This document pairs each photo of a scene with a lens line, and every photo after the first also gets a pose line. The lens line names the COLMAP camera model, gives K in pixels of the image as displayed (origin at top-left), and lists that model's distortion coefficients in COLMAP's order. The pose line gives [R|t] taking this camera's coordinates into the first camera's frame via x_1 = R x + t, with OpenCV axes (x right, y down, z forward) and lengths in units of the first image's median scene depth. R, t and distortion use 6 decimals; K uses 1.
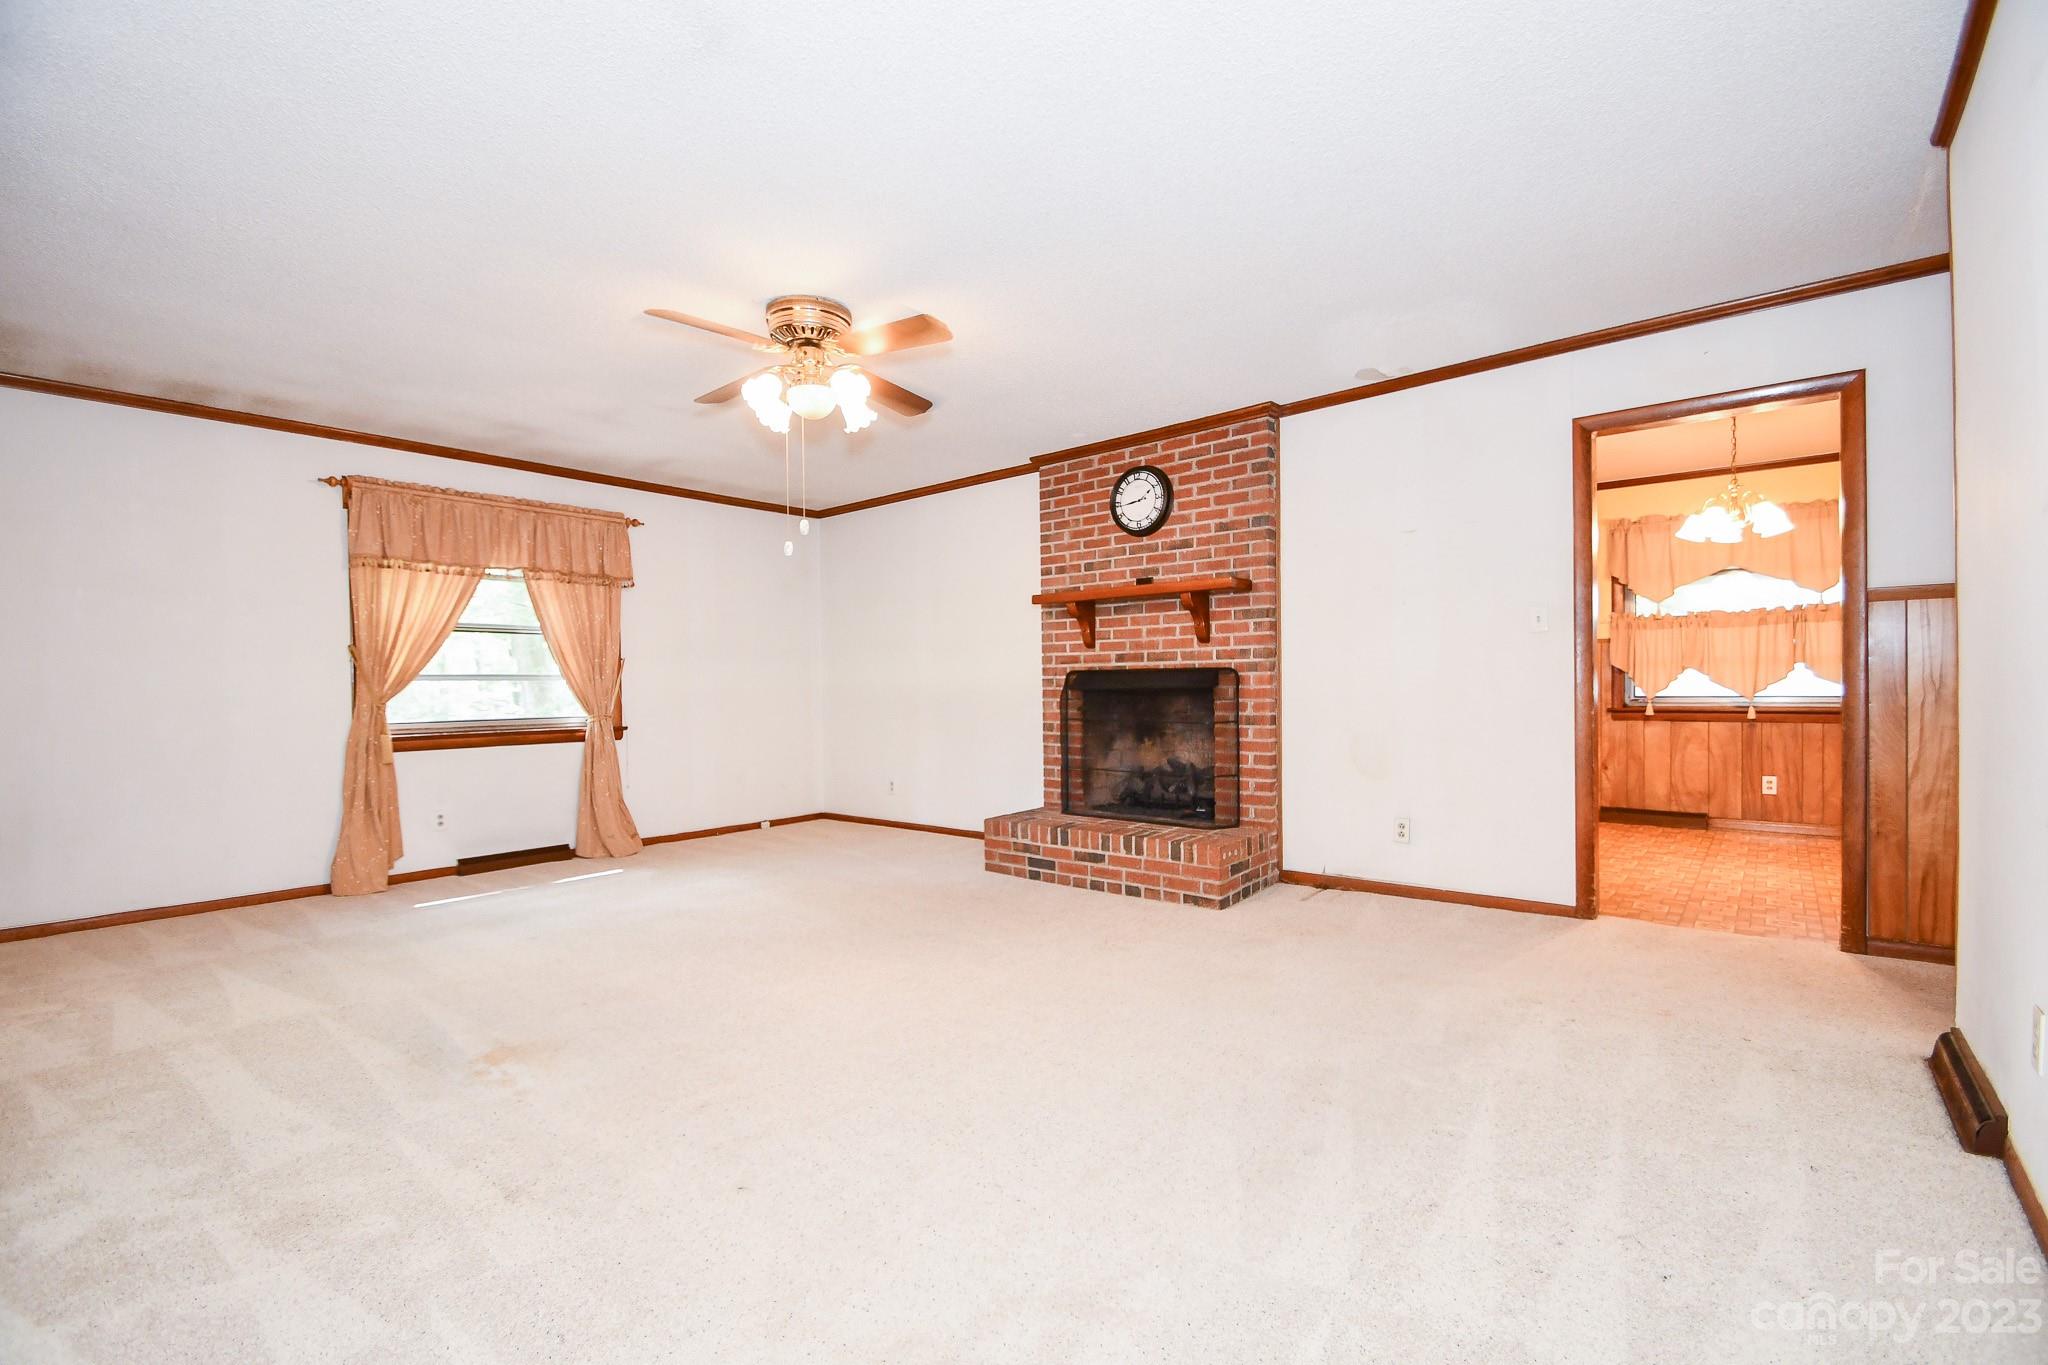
lens RADIAL K [[894.9, 0, 1018.7], [0, 894.9, 693.3], [0, 0, 1]] dist [-0.000237, -0.000018]
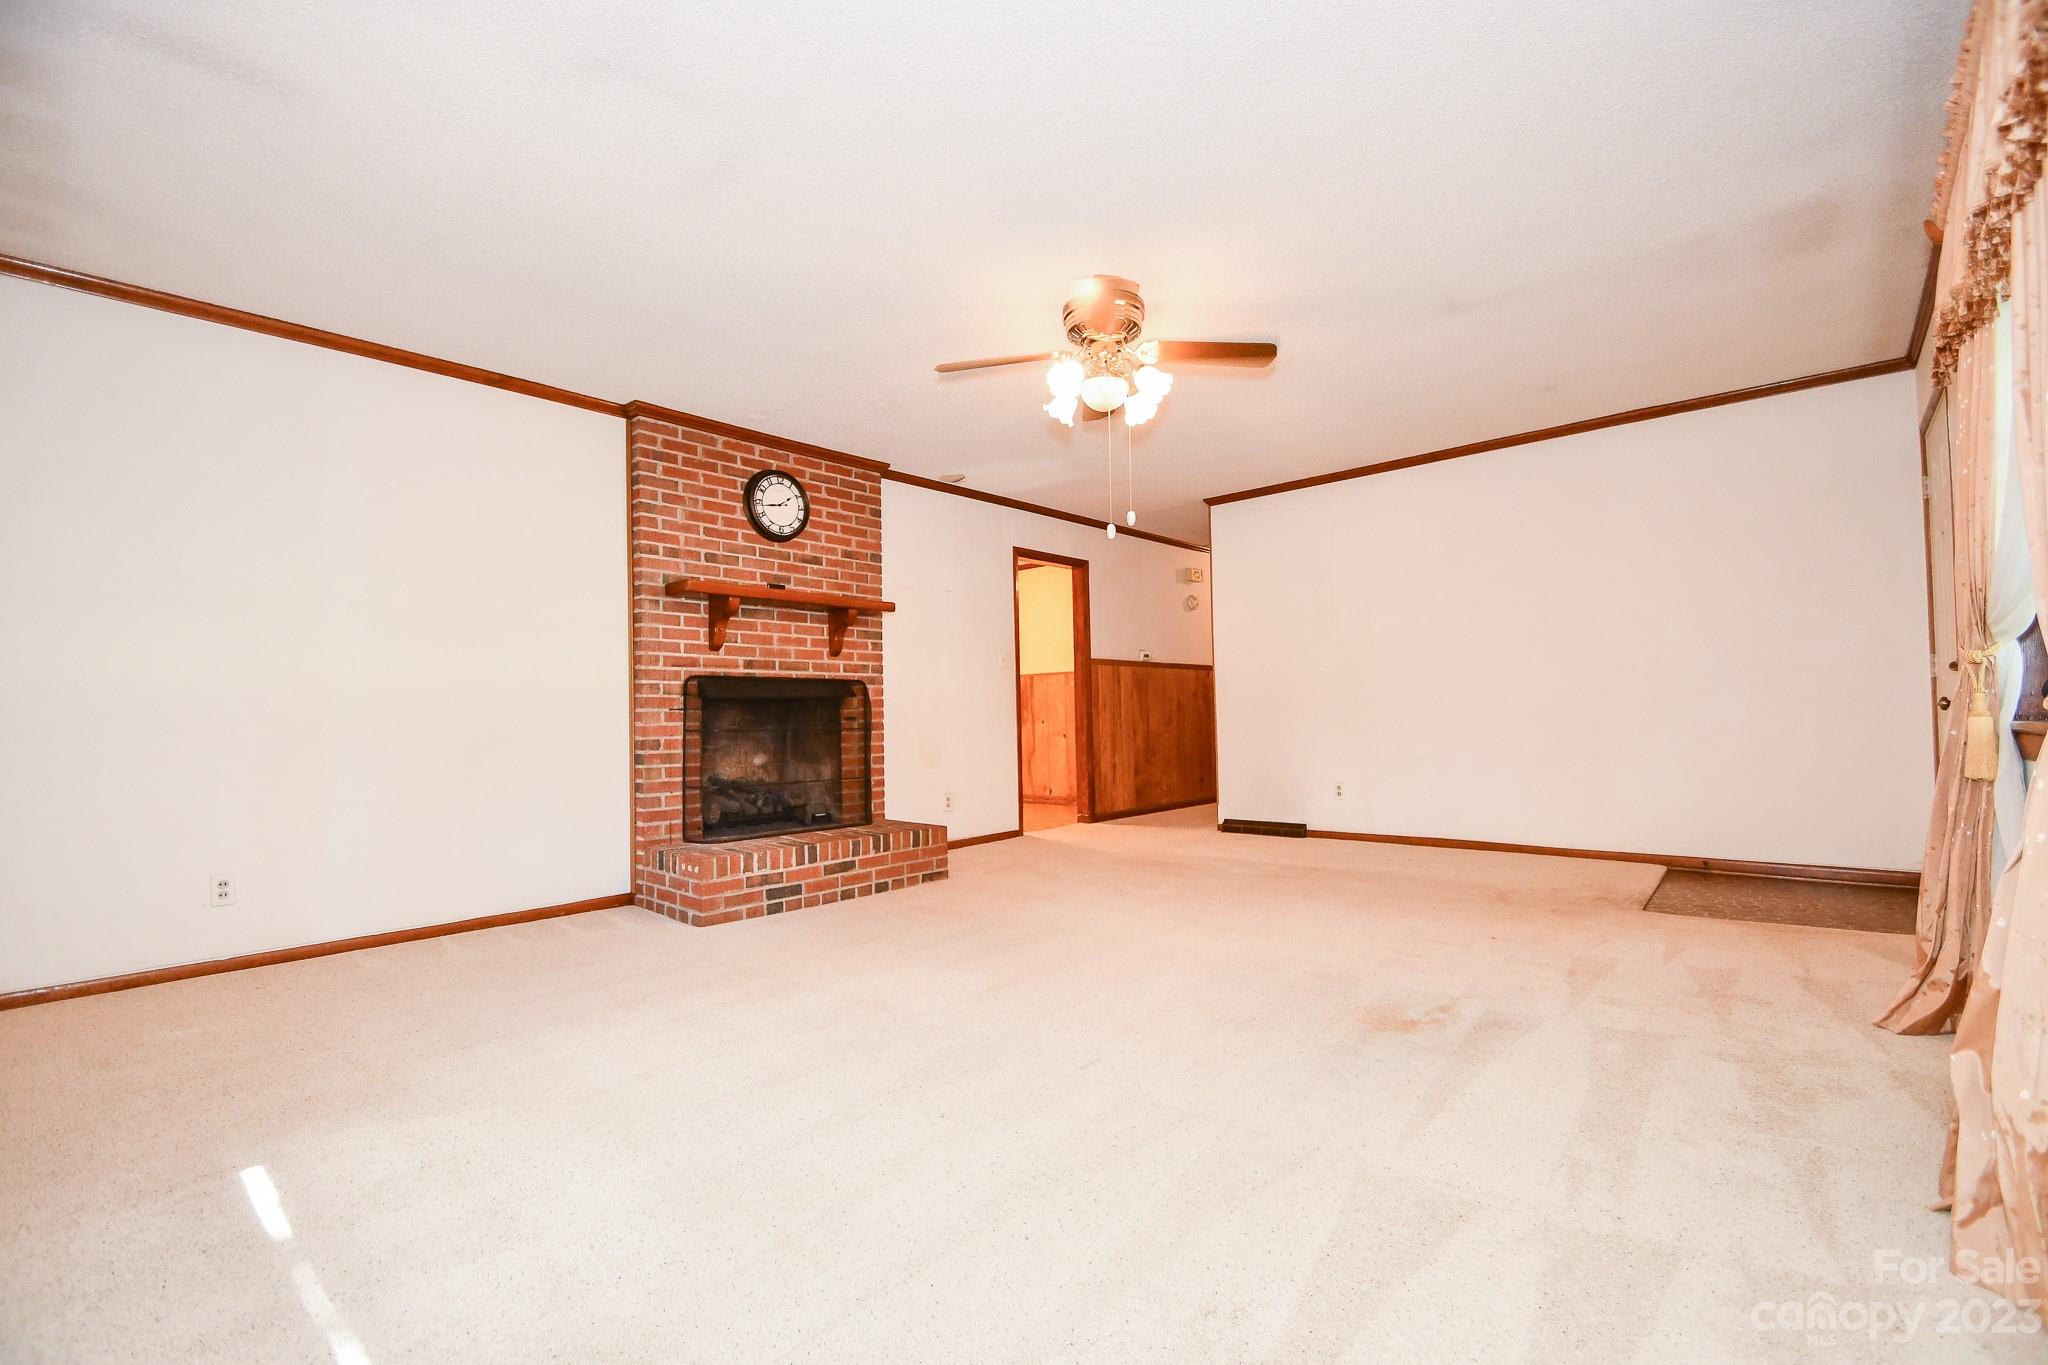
lens RADIAL K [[894.9, 0, 1018.7], [0, 894.9, 693.3], [0, 0, 1]] dist [-0.000237, -0.000018]
pose [[0.029676, 0.040151, 0.998753, -0.833803], [0.025503, 0.998837, -0.040912, 0.036744], [-0.999234, 0.026685, 0.028617, 0.724254]]
